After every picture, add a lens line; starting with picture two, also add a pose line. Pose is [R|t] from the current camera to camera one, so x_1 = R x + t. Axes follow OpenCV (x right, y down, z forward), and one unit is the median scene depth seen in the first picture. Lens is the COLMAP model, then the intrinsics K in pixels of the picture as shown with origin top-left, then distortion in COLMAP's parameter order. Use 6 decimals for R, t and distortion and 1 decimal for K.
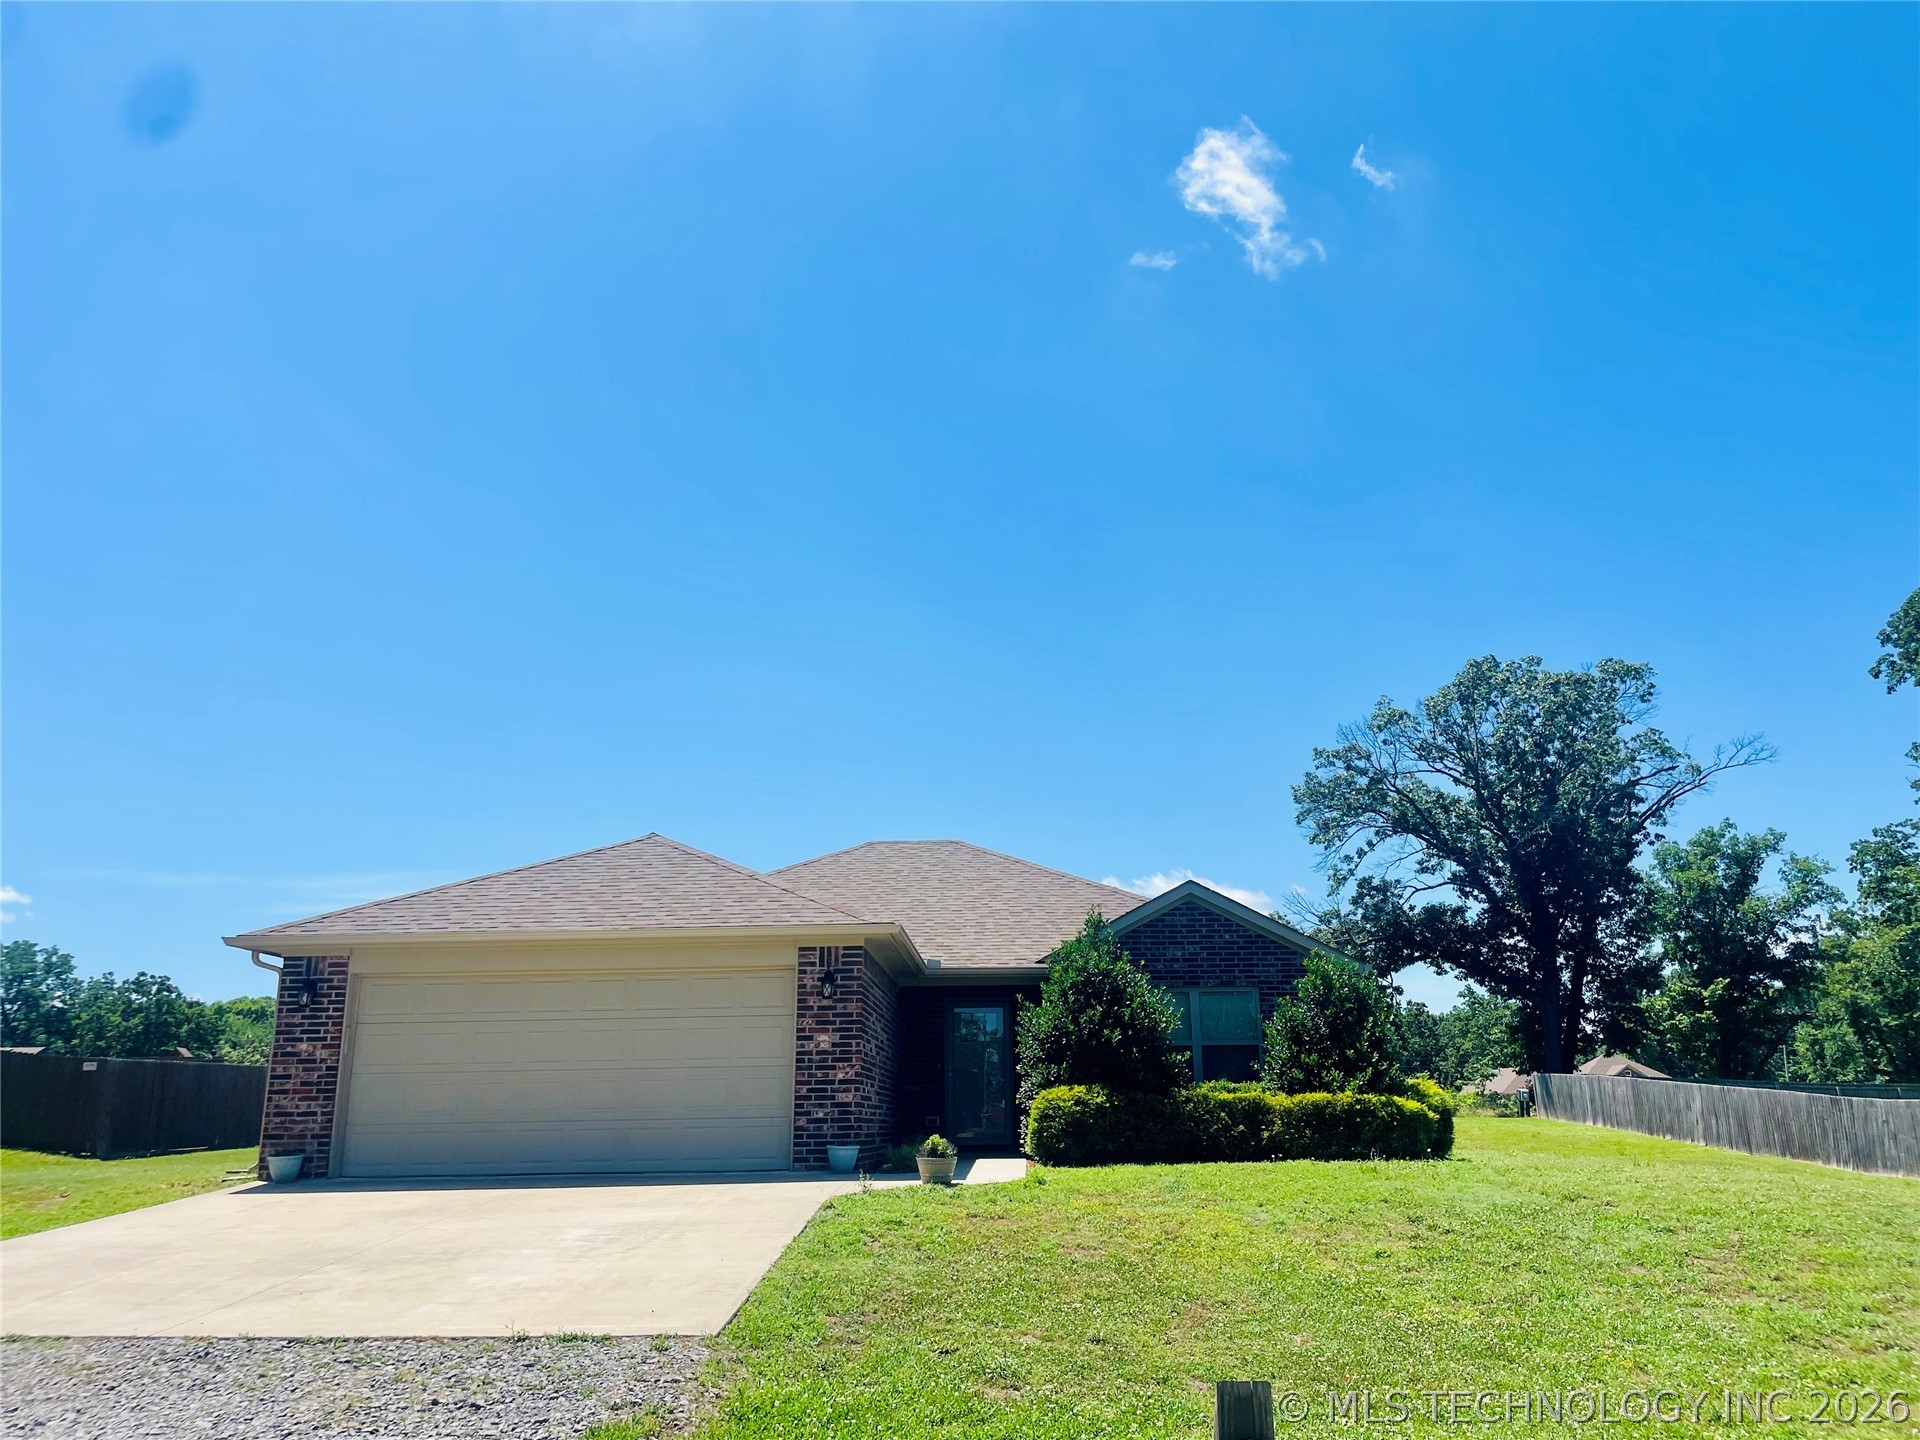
lens RADIAL K [[1456.5, 0, 957.3], [0, 1456.5, 717.7], [0, 0, 1]] dist [0.073716, -0.014188]
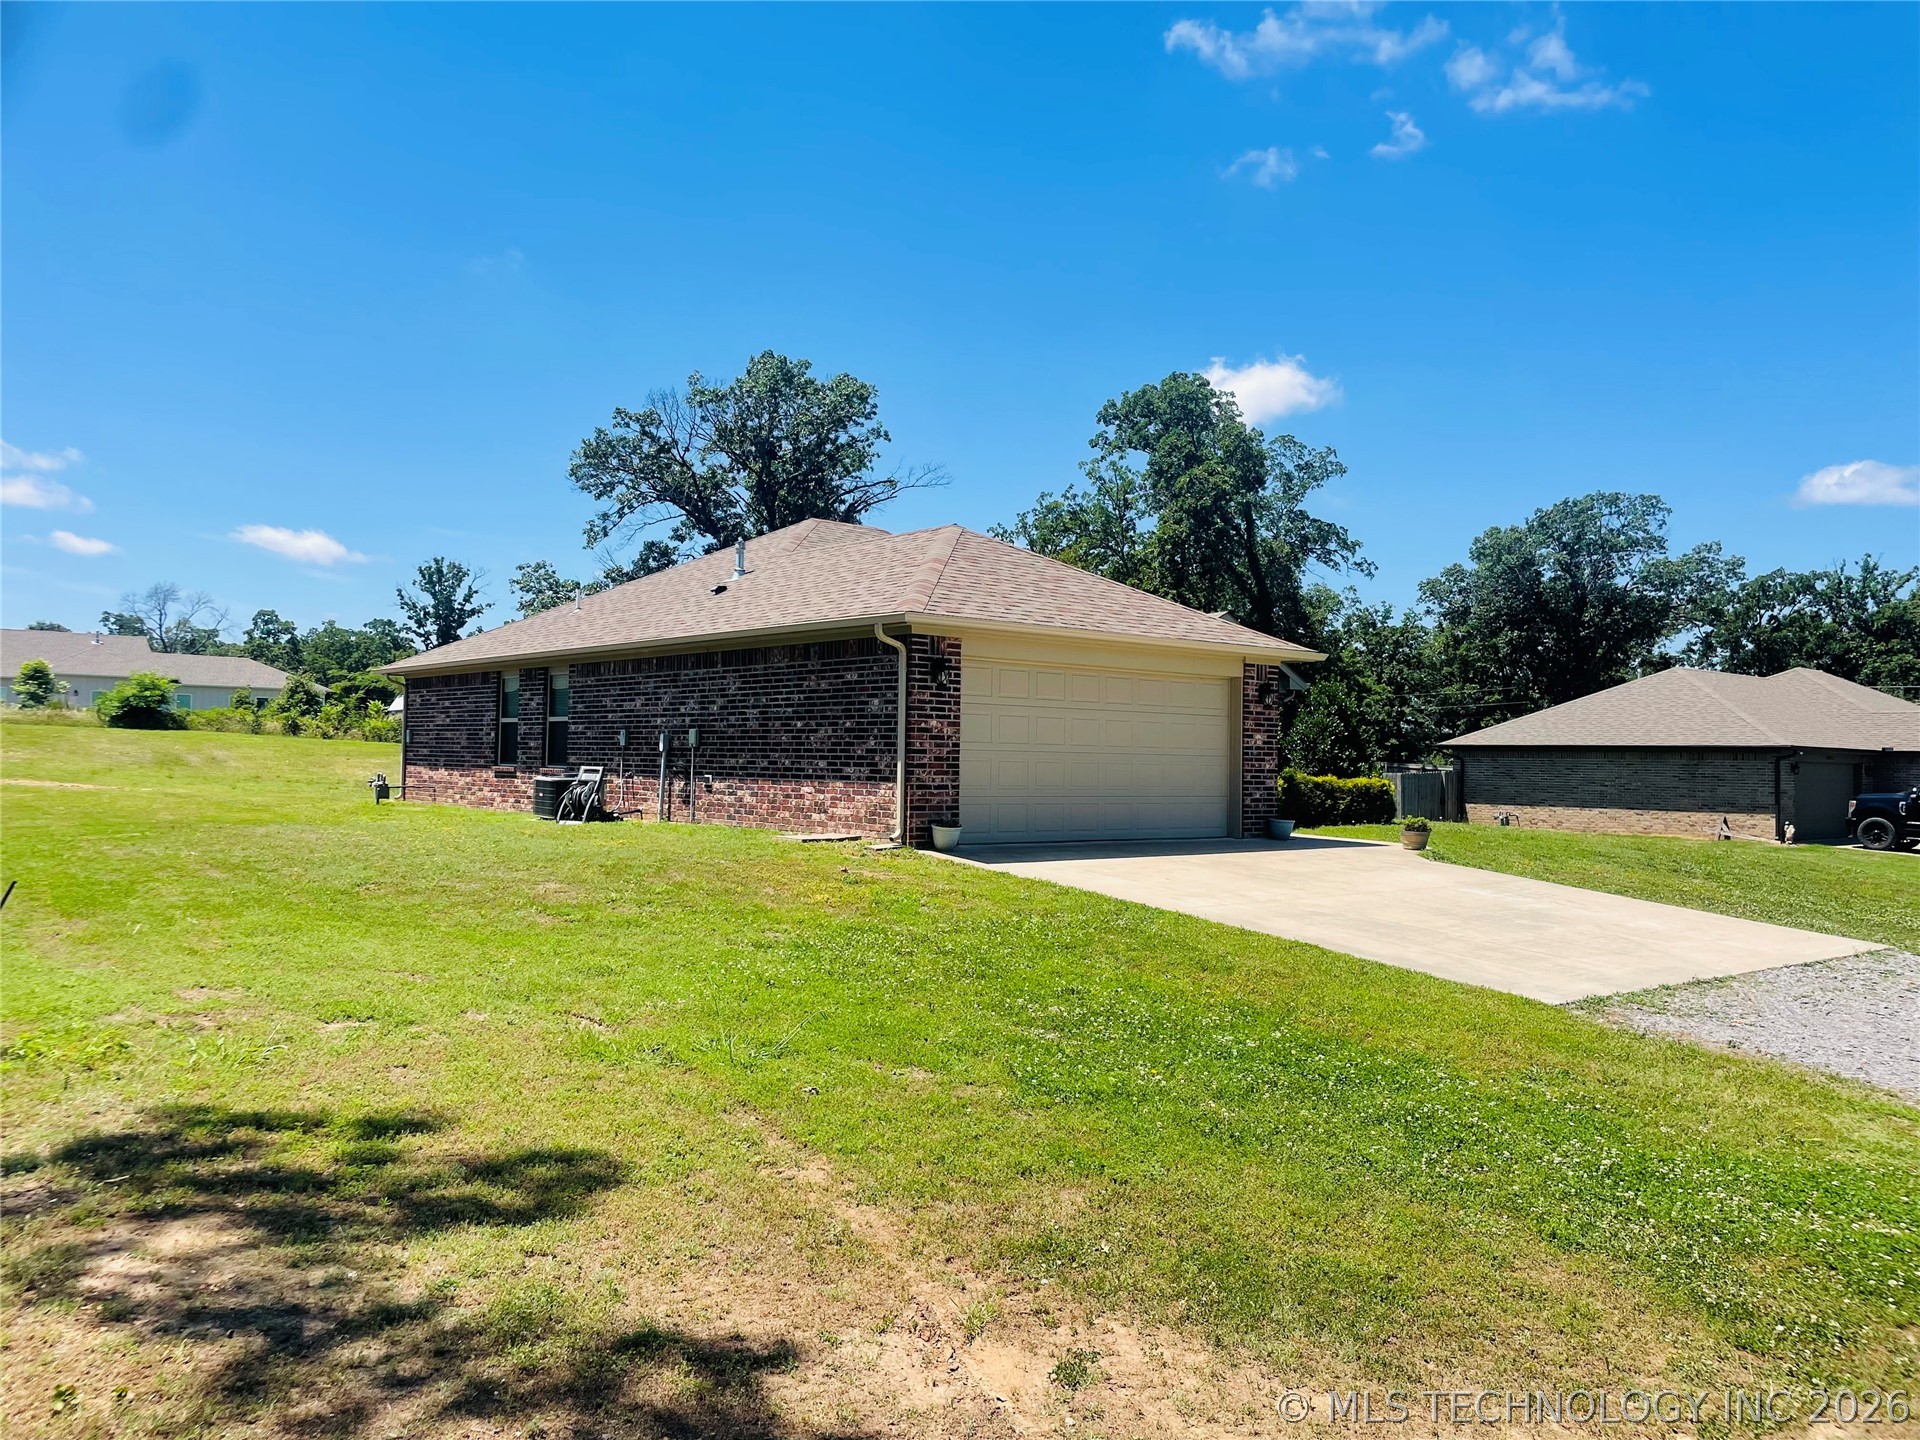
lens RADIAL K [[1456.5, 0, 952.0], [0, 1456.5, 721.2], [0, 0, 1]] dist [0.073716, -0.014188]
pose [[0.734838, 0.039436, 0.677096, -1.103056], [-0.206552, 0.963900, 0.168026, 0.050316], [-0.646026, -0.263328, 0.716456, 0.276802]]
